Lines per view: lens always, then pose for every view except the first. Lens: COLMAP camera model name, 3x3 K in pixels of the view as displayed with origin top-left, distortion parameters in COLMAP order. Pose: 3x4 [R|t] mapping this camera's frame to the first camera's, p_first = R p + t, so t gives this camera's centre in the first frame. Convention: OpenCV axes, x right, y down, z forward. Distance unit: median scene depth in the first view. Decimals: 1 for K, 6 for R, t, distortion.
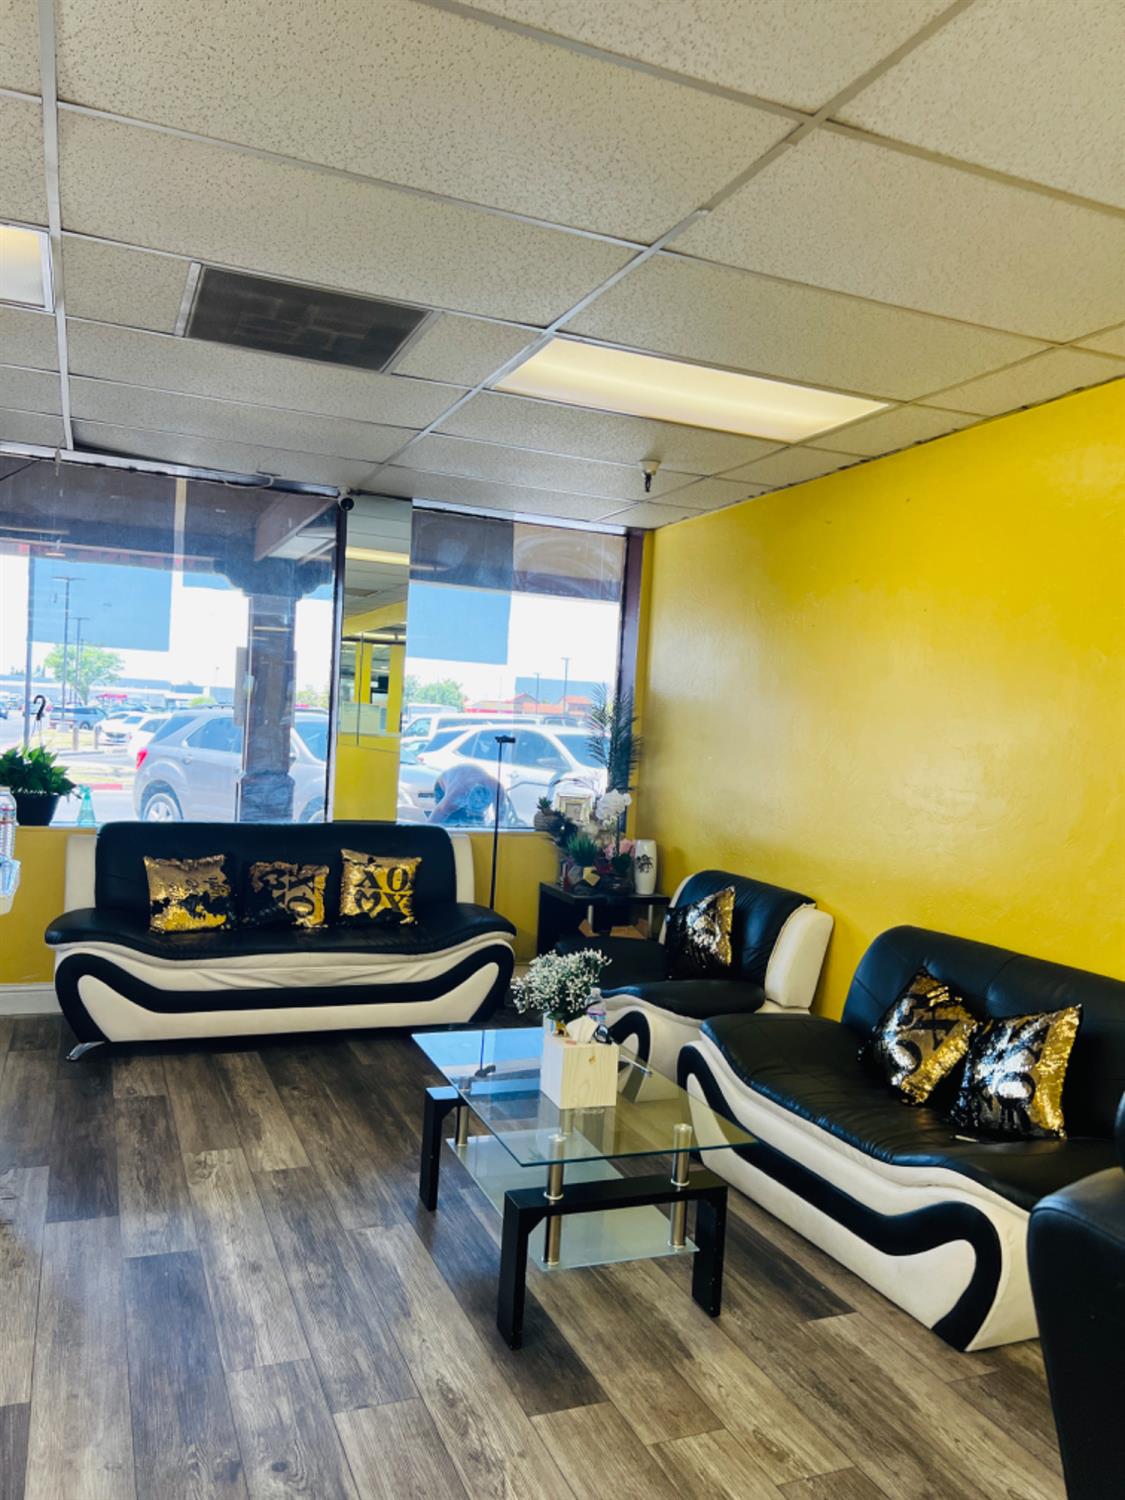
lens RADIAL K [[1127.8, 0, 564.0], [0, 1127.8, 750.5], [0, 0, 1]] dist [0.038481, -0.031712]
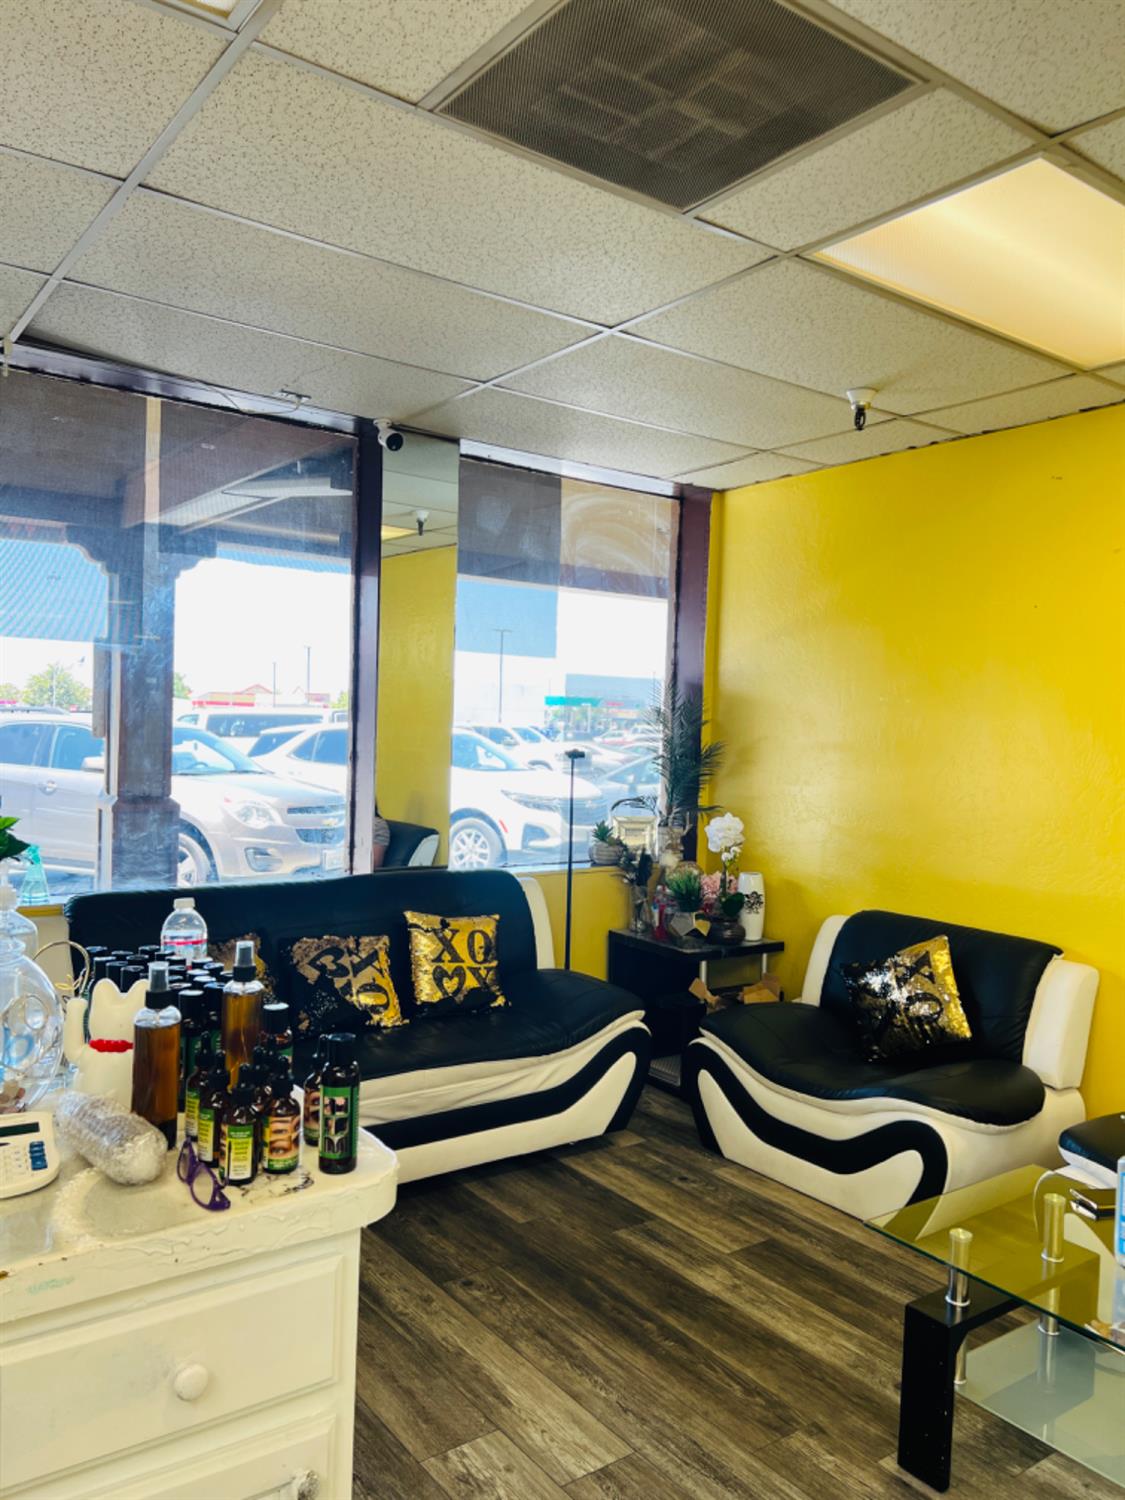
lens RADIAL K [[1127.8, 0, 558.5], [0, 1127.8, 753.5], [0, 0, 1]] dist [0.038481, -0.031712]
pose [[0.972498, -0.029122, 0.231085, -0.268737], [0.026181, 0.999533, 0.015782, -0.024925], [-0.231436, -0.009298, 0.972806, 0.262285]]
